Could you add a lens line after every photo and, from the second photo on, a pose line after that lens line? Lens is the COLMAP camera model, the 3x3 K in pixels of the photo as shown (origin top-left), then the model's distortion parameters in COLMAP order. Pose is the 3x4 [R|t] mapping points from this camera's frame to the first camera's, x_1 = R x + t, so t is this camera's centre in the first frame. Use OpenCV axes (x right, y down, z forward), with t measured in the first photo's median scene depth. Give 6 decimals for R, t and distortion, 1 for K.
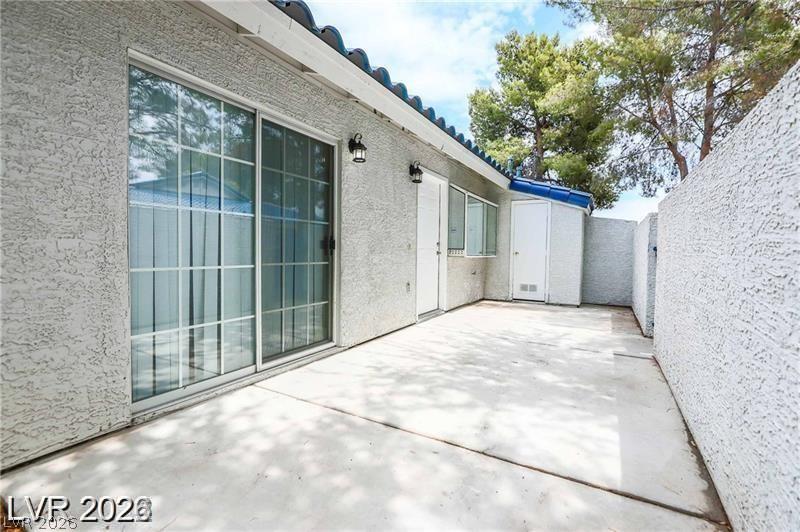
lens RADIAL K [[332.6, 0, 401.4], [0, 332.6, 263.6], [0, 0, 1]] dist [-0.000015, -0.000537]
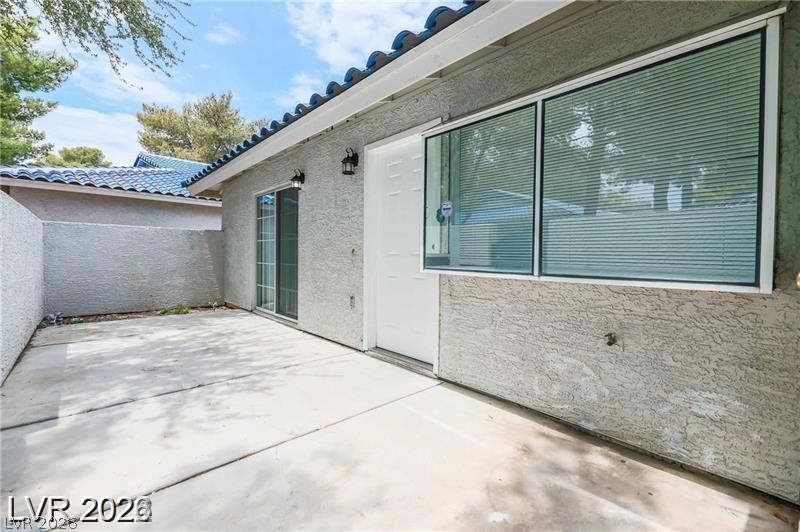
lens RADIAL K [[332.6, 0, 401.4], [0, 332.6, 263.6], [0, 0, 1]] dist [-0.000015, -0.000537]
pose [[-0.257786, 0.018701, -0.966021, 0.997109], [-0.037928, 0.998846, 0.029457, -0.065621], [0.965457, 0.044233, -0.256779, 1.654740]]
